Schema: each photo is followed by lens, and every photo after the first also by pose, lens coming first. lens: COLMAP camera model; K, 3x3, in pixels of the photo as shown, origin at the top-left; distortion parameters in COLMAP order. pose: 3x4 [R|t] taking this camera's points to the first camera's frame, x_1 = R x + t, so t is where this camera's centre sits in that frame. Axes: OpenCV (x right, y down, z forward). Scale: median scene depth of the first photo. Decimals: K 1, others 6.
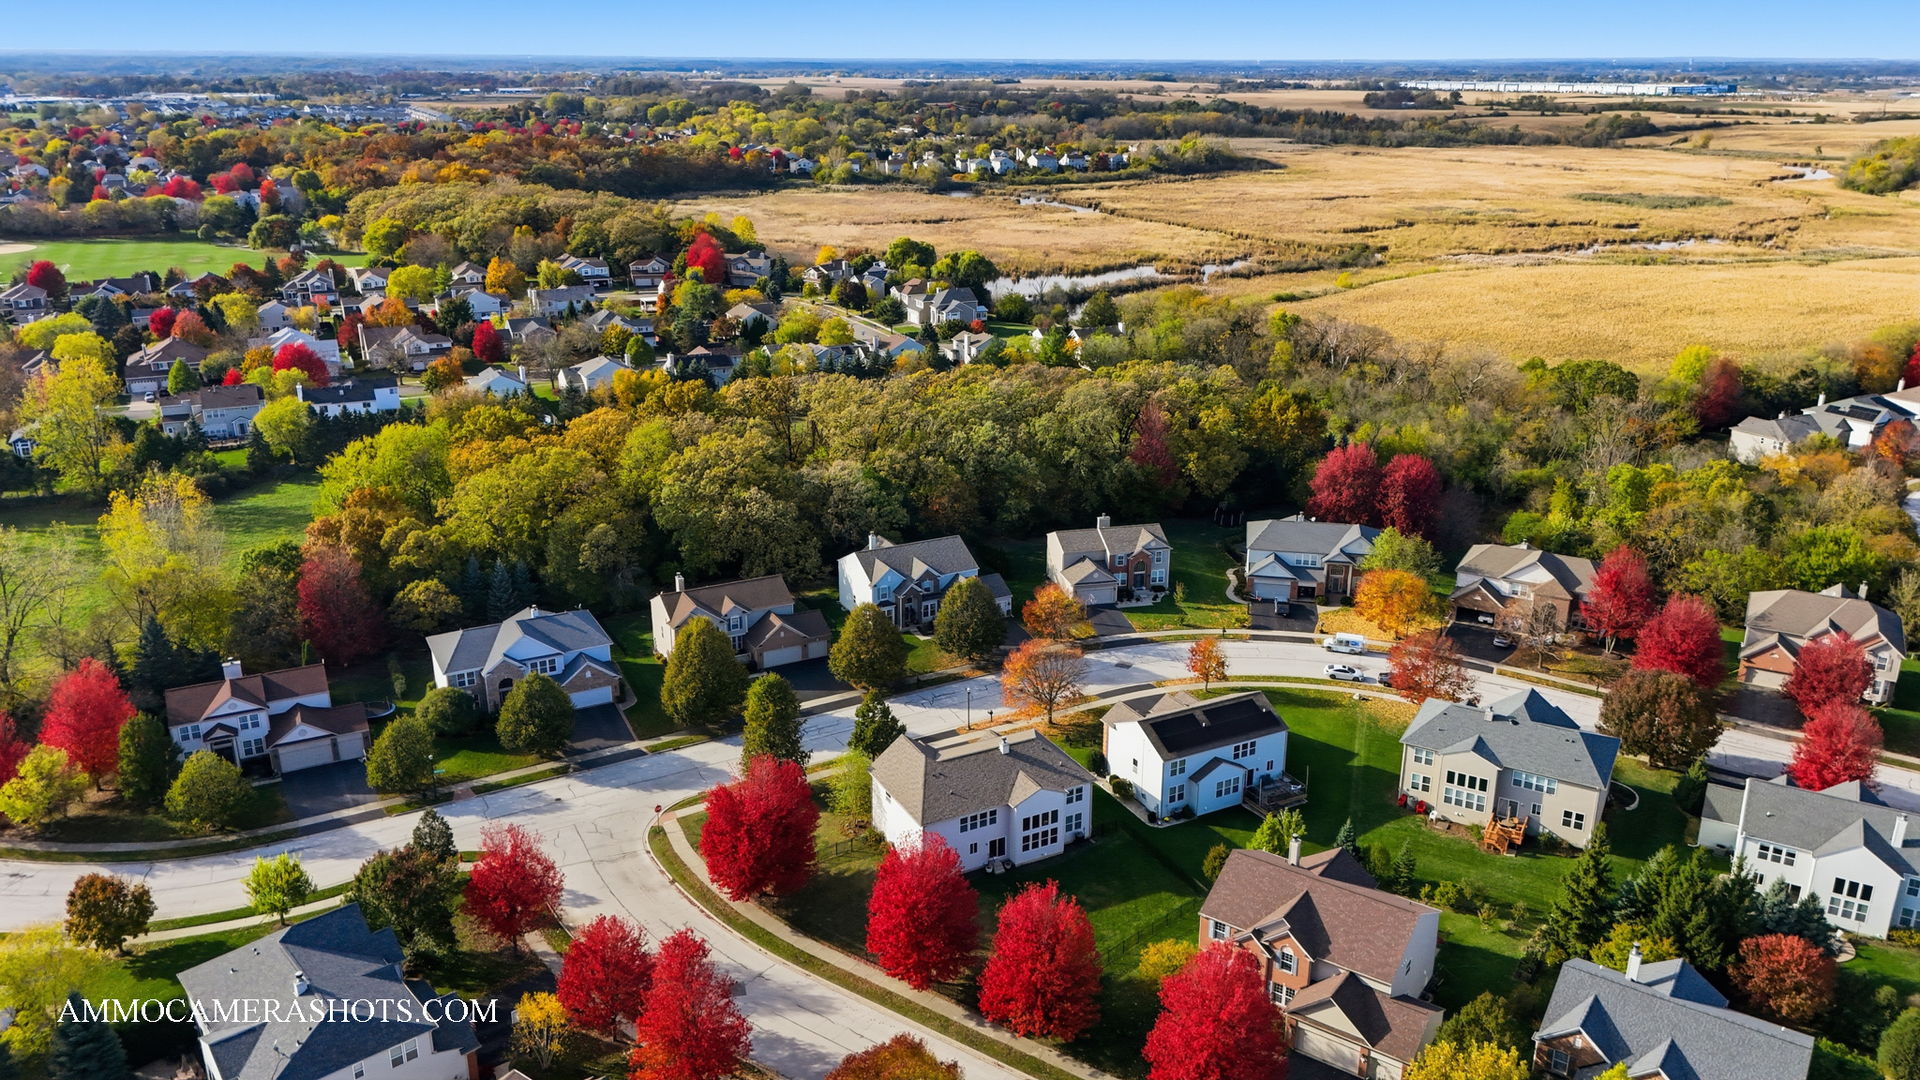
lens RADIAL K [[1378.2, 0, 957.2], [0, 1378.2, 534.3], [0, 0, 1]] dist [0.046115, -0.008528]
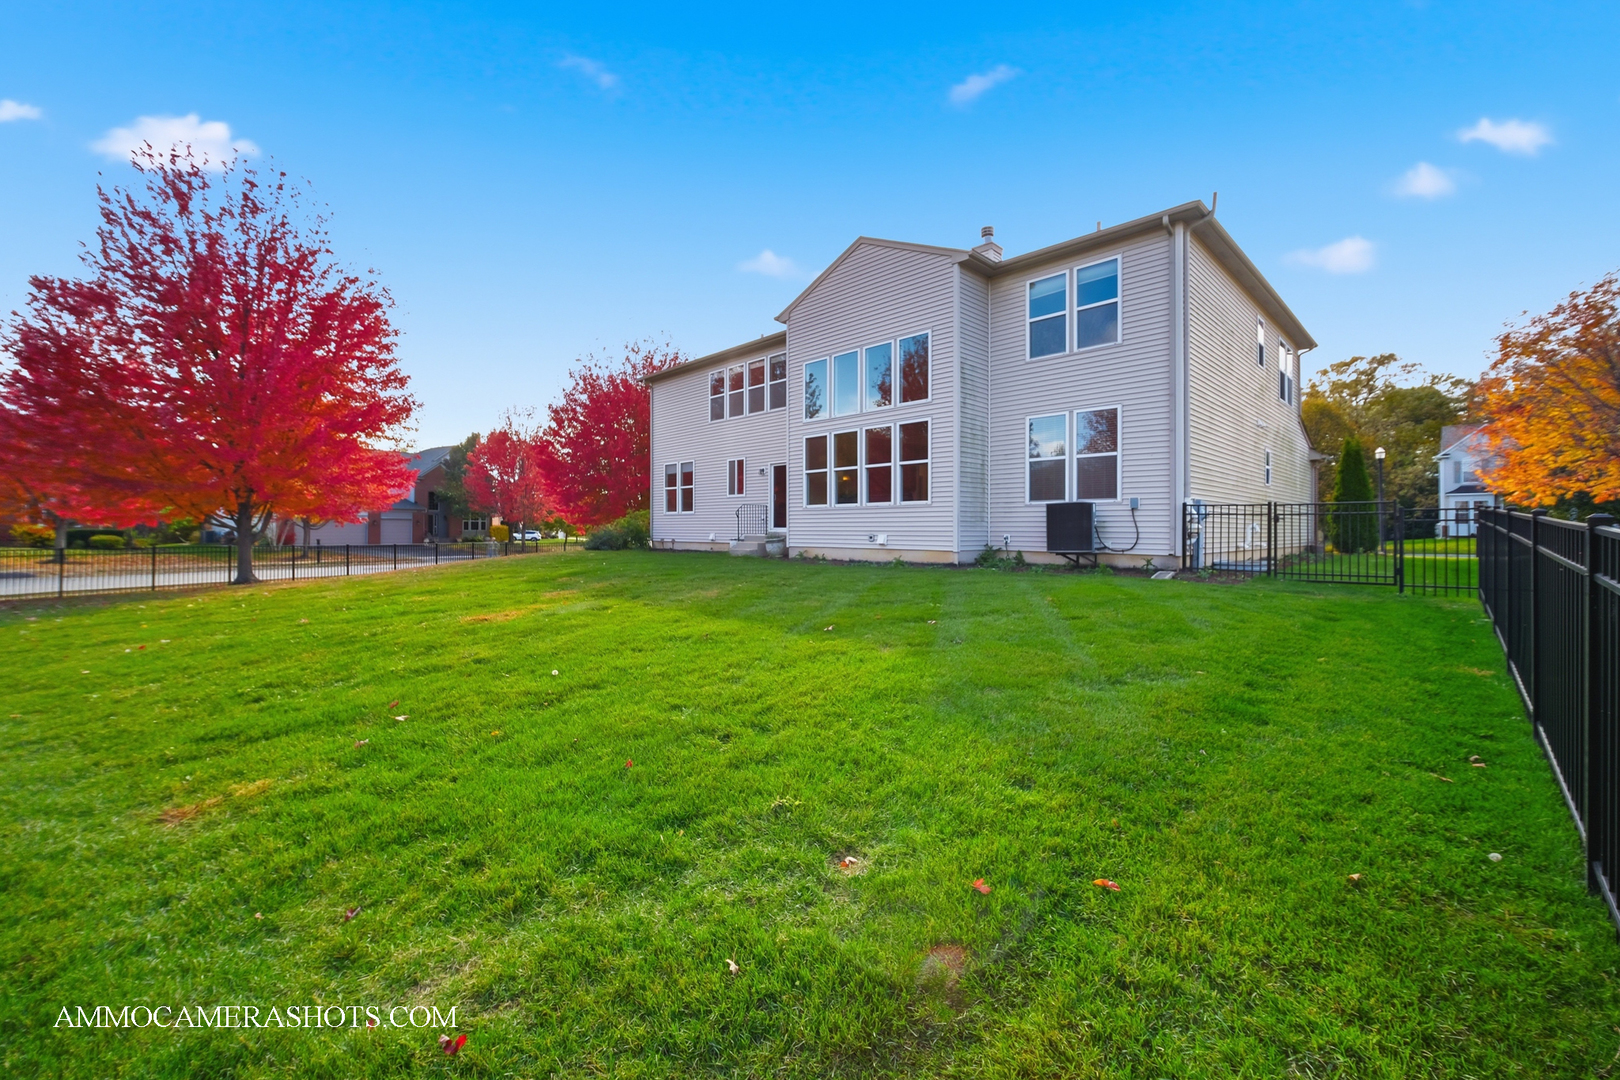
lens RADIAL K [[650.4, 0, 841.5], [0, 650.4, 532.5], [0, 0, 1]] dist [-0.000676, 0.001411]
pose [[0.310063, -0.003220, -0.950711, 0.171470], [-0.285043, 0.953676, -0.096193, 0.244643], [0.906979, 0.300820, 0.294782, 0.964541]]
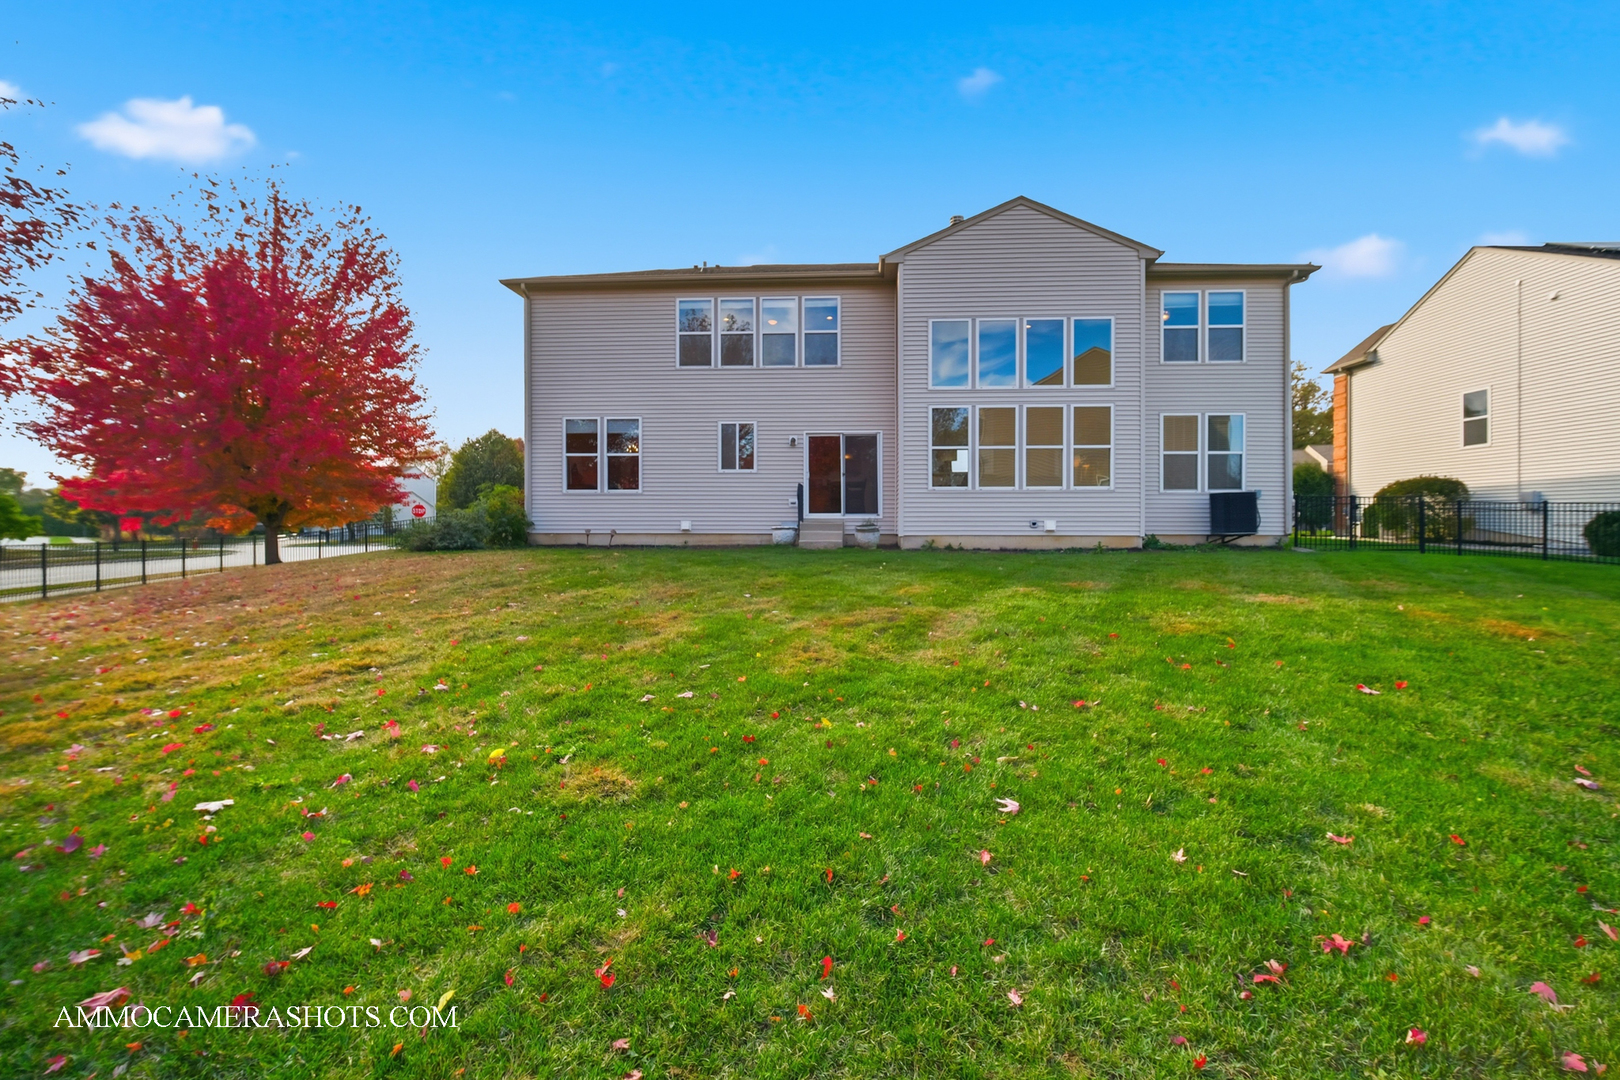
lens RADIAL K [[650.4, 0, 827.0], [0, 650.4, 535.7], [0, 0, 1]] dist [-0.000676, 0.001411]
pose [[0.859071, -0.001096, -0.511855, 0.088080], [-0.147667, 0.956949, -0.249885, 0.267248], [0.490093, 0.290253, 0.821925, 0.897619]]
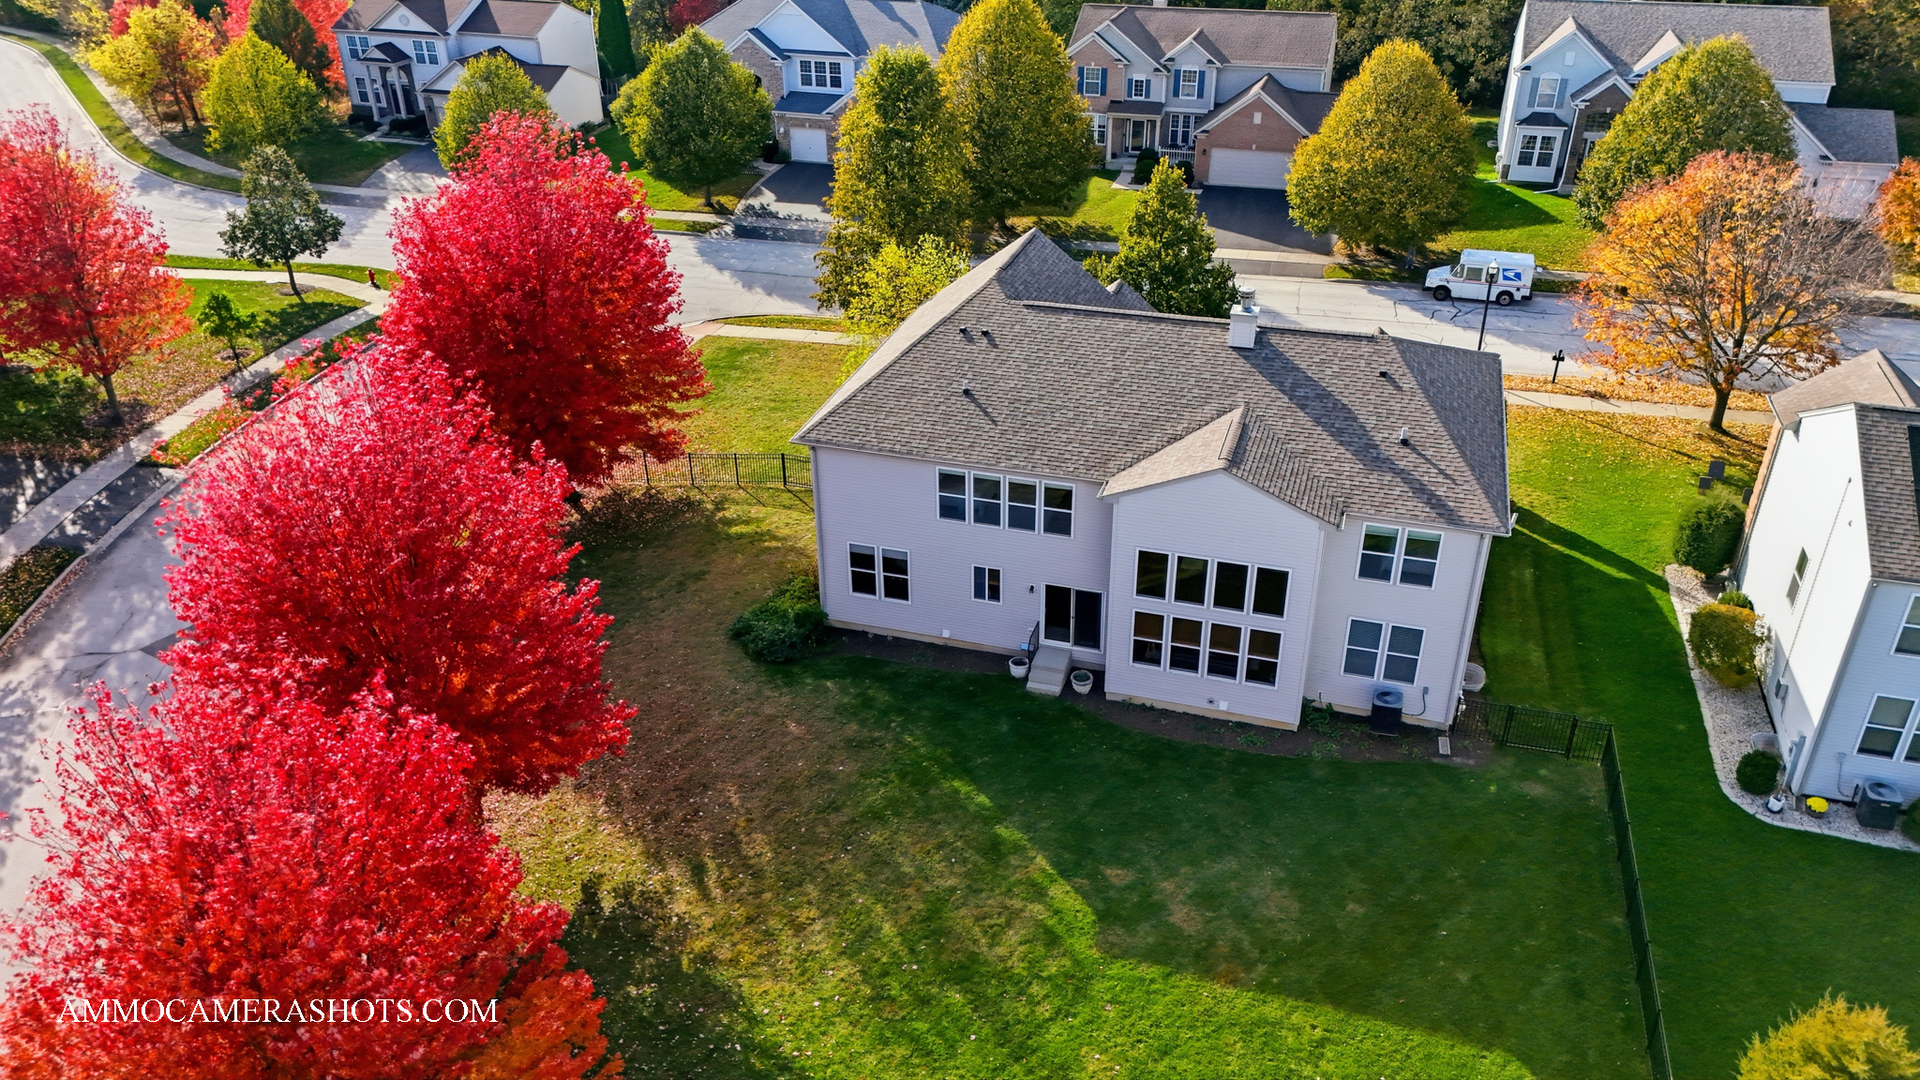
lens RADIAL K [[1378.2, 0, 956.5], [0, 1378.2, 538.2], [0, 0, 1]] dist [0.046115, -0.008528]
pose [[0.696284, 0.337770, -0.633324, 0.197487], [-0.204475, 0.939136, 0.276066, 0.131034], [0.688025, -0.062721, 0.722972, 0.758849]]
